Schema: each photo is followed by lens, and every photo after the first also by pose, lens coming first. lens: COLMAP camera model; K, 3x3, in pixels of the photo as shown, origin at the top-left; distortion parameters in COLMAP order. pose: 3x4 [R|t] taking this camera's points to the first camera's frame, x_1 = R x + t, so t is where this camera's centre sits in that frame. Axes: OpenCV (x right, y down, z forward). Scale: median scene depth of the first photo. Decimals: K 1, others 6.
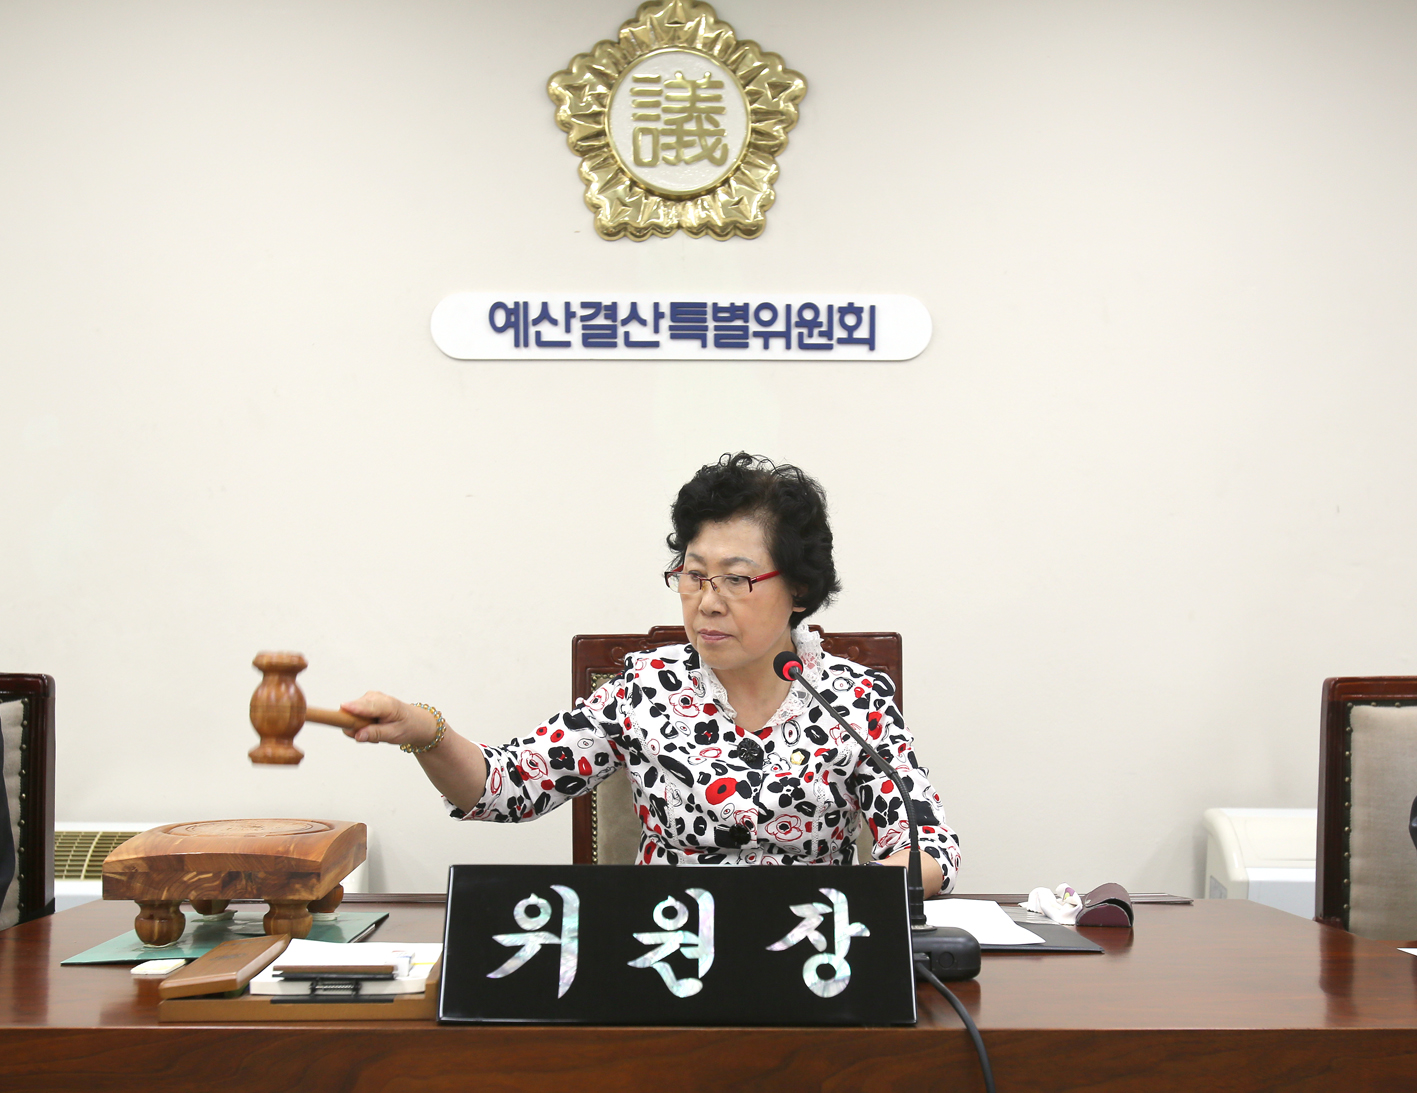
lens RADIAL K [[1677.7, 0, 696.1], [0, 1677.7, 549.7], [0, 0, 1]] dist [0.029461, 0.000000]
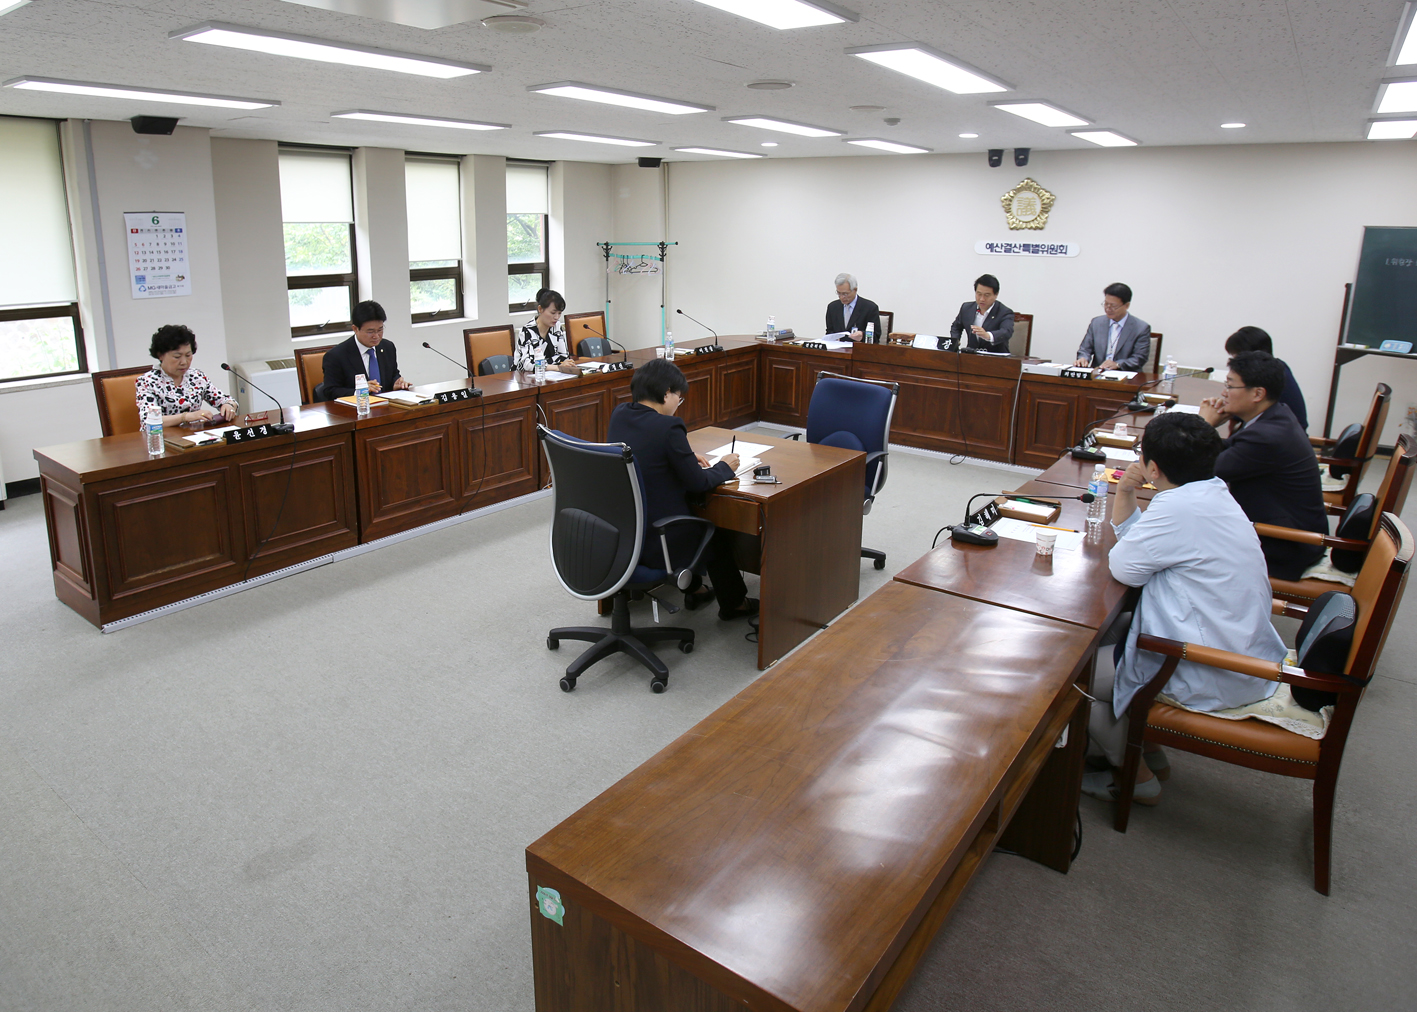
lens RADIAL K [[903.7, 0, 659.9], [0, 903.7, 460.5], [0, 0, 1]] dist [-0.070913, 0.029099]
pose [[0.766416, 0.159177, -0.622310, 0.908314], [-0.012568, 0.972340, 0.233232, -0.130748], [0.642222, -0.170931, 0.747217, -1.739799]]
